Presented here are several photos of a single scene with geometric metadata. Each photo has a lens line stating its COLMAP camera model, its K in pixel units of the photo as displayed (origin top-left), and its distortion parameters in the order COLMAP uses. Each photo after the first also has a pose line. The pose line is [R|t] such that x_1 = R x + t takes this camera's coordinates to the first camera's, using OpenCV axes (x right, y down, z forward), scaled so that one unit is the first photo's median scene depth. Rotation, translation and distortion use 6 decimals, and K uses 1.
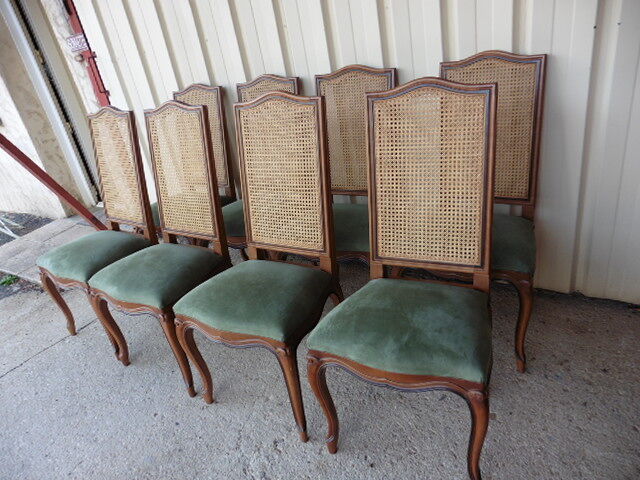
lens RADIAL K [[451.4, 0, 309.6], [0, 451.4, 252.5], [0, 0, 1]] dist [-0.054845, 0.004658]
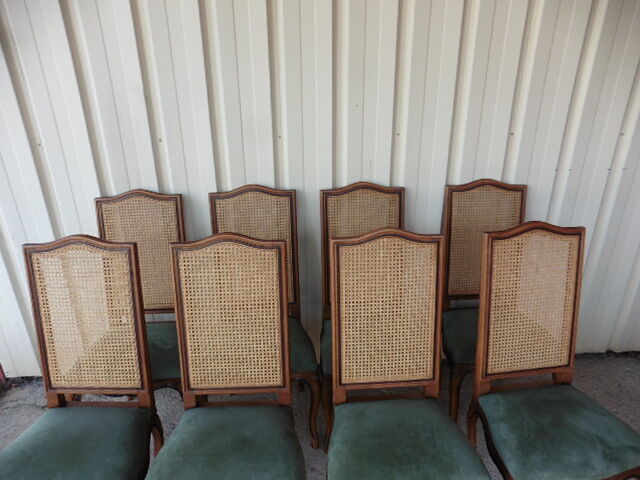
lens RADIAL K [[451.4, 0, 321.6], [0, 451.4, 241.6], [0, 0, 1]] dist [-0.054845, 0.004658]
pose [[0.858992, 0.018548, 0.511652, -0.334960], [0.130122, 0.958621, -0.253208, -0.038444], [-0.495177, 0.284081, 0.821034, 0.186816]]
